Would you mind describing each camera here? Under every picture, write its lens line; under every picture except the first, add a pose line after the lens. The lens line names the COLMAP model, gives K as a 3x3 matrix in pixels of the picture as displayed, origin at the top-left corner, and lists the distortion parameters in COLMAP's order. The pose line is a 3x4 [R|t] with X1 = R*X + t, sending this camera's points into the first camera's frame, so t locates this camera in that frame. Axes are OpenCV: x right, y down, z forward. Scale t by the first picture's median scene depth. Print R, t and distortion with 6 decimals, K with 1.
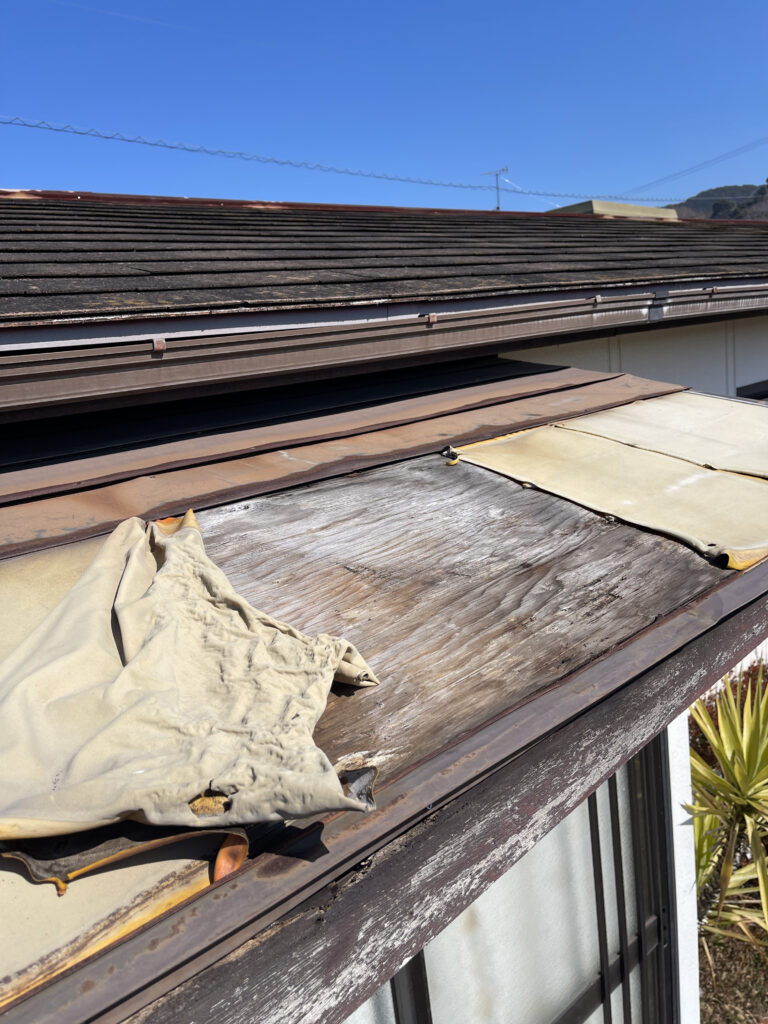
lens RADIAL K [[773.3, 0, 380.3], [0, 773.3, 514.5], [0, 0, 1]] dist [0.065128, -0.087911]
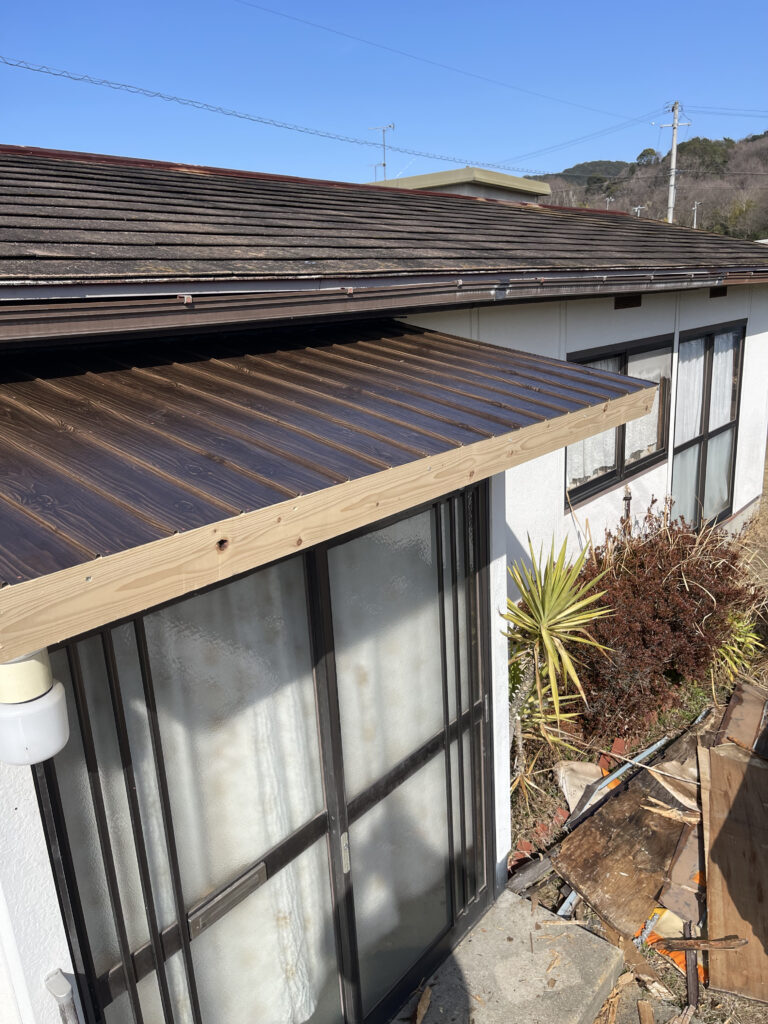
lens RADIAL K [[773.3, 0, 392.7], [0, 773.3, 518.0], [0, 0, 1]] dist [0.065128, -0.087911]
pose [[0.984495, 0.019845, 0.174287, -0.140995], [-0.030509, 0.997808, 0.058720, 0.128193], [-0.172740, -0.063127, 0.982942, -0.694176]]
